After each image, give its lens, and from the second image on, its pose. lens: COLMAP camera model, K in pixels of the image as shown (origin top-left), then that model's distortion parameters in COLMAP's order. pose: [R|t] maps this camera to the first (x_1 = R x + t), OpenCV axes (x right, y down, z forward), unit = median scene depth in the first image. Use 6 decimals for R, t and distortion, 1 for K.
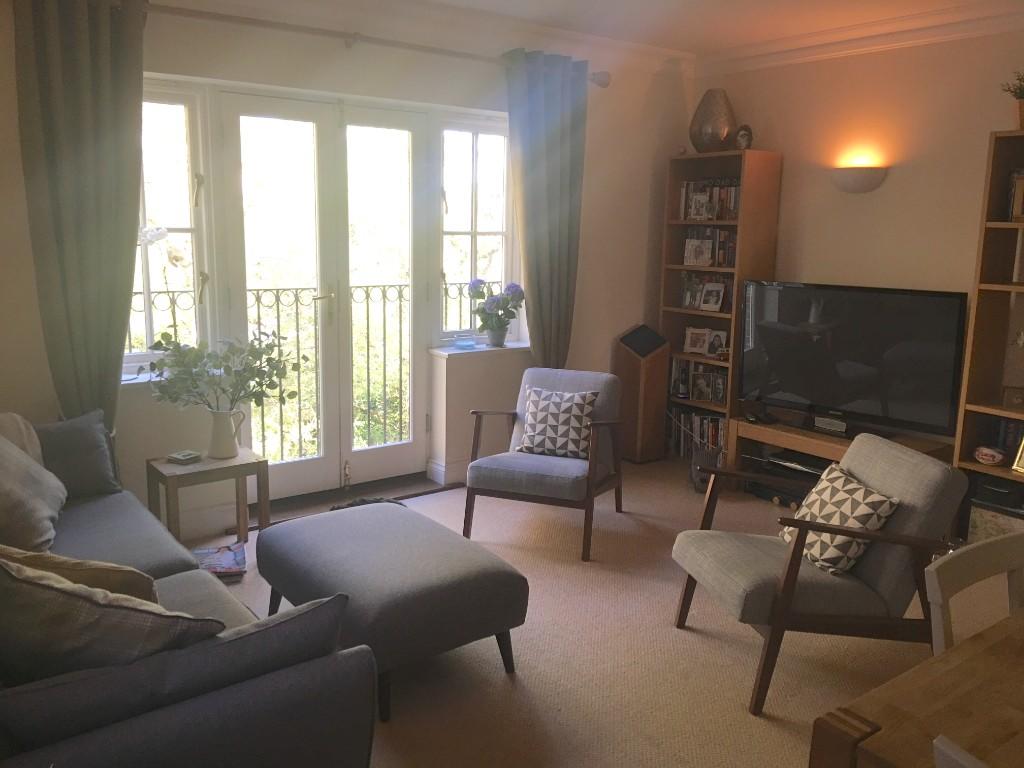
lens RADIAL K [[878.3, 0, 512.0], [0, 878.3, 384.0], [0, 0, 1]] dist [0.053234, 0.001940]
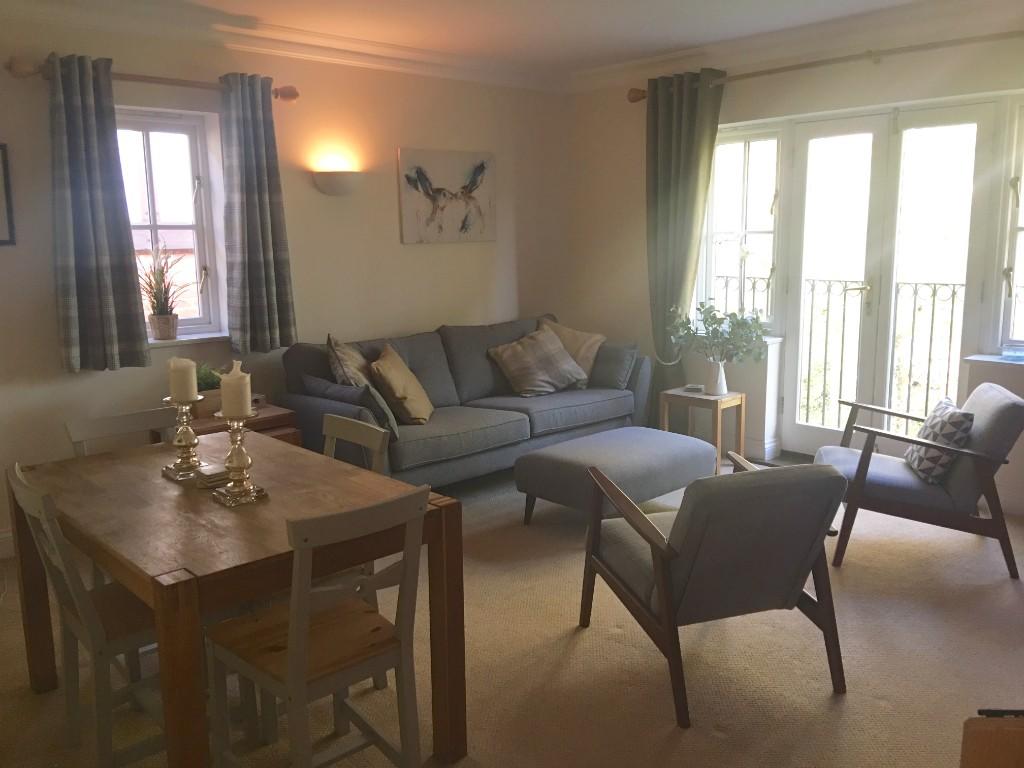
lens RADIAL K [[857.8, 0, 512.0], [0, 857.8, 384.0], [0, 0, 1]] dist [-0.043305, 0.000054]
pose [[0.110240, 0.154051, -0.981894, 0.847783], [-0.161877, 0.977507, 0.135189, -0.059567], [0.980634, 0.144043, 0.132698, 0.471128]]
